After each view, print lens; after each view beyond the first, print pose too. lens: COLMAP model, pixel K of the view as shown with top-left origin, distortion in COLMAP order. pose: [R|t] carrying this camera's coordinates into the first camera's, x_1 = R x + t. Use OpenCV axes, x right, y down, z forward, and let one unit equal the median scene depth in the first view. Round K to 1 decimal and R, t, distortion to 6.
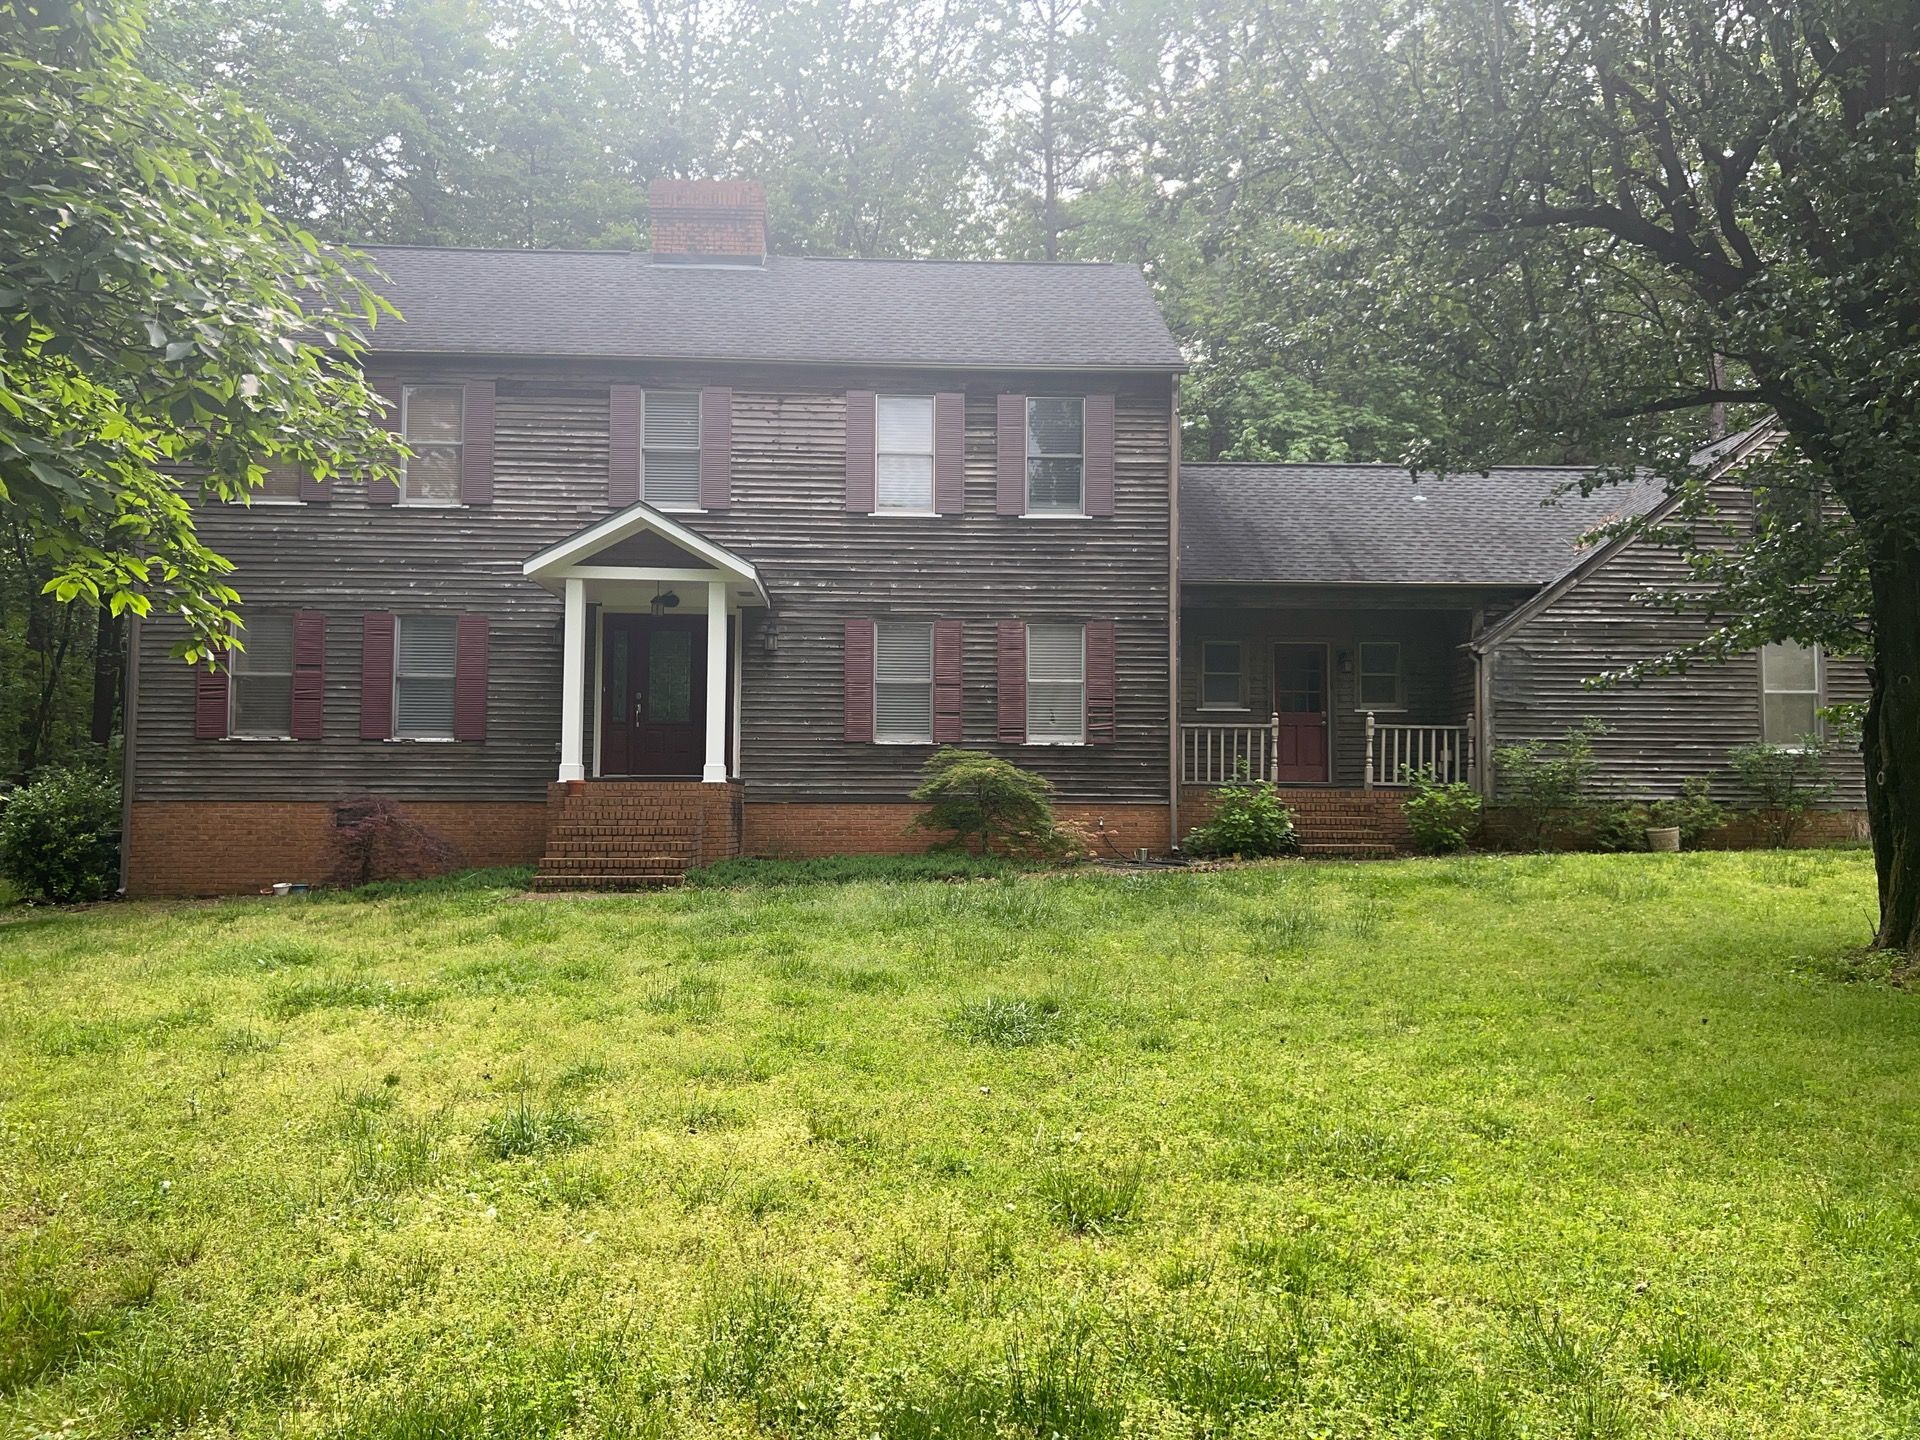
lens RADIAL K [[1452.5, 0, 960.0], [0, 1452.5, 720.0], [0, 0, 1]] dist [0.008157, 0.000575]
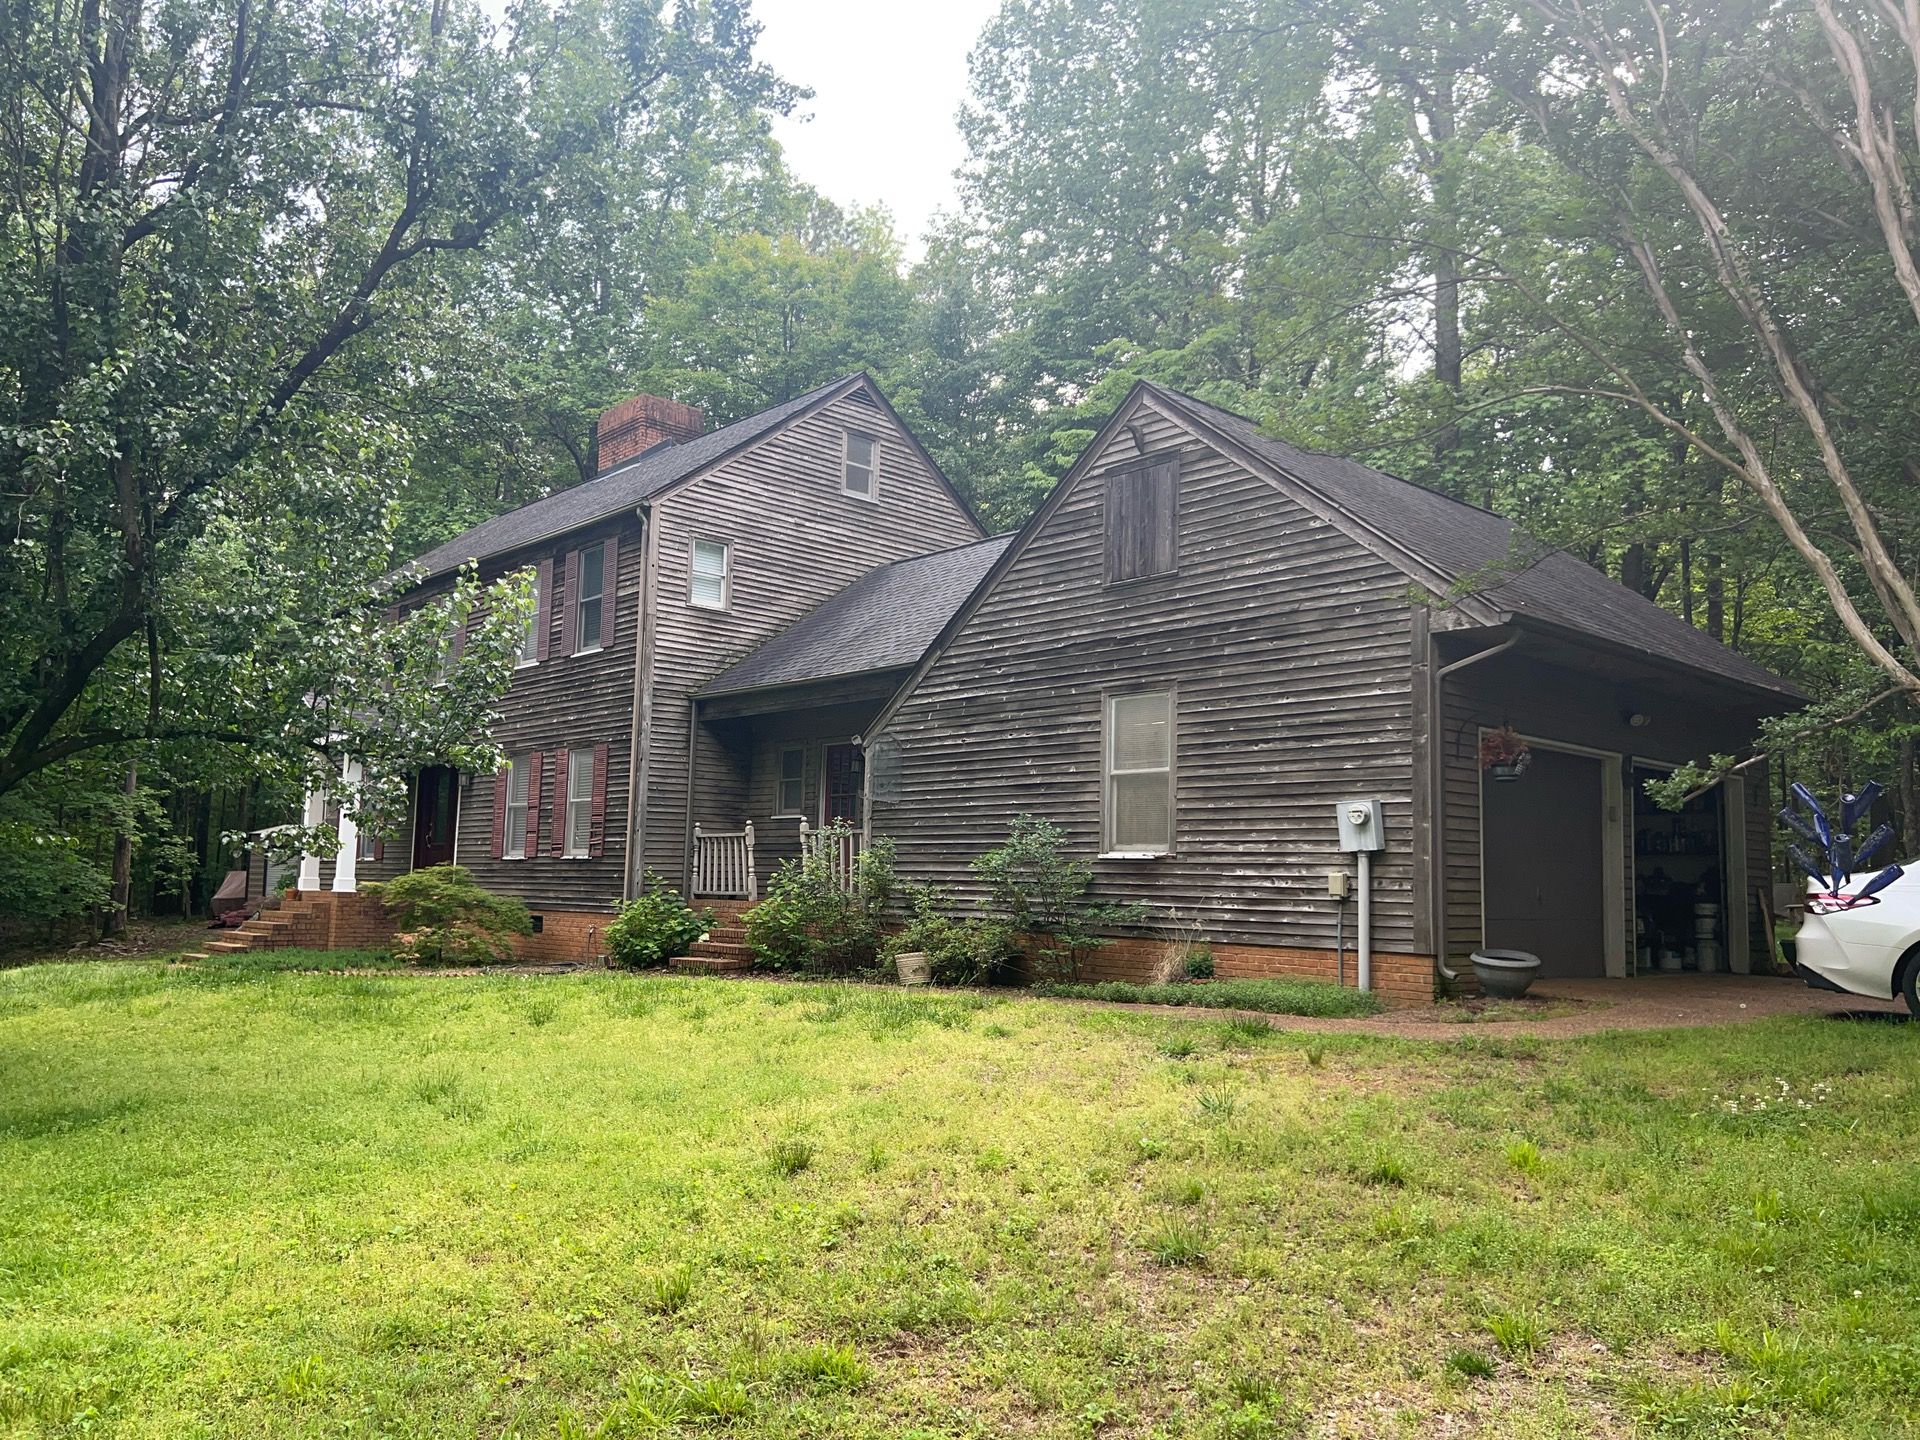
lens RADIAL K [[1452.5, 0, 960.0], [0, 1452.5, 720.0], [0, 0, 1]] dist [0.008157, 0.000575]
pose [[0.659542, -0.081299, -0.747258, 1.053707], [0.031446, 0.996248, -0.080634, 0.010770], [0.751010, 0.029684, 0.659624, 0.460686]]
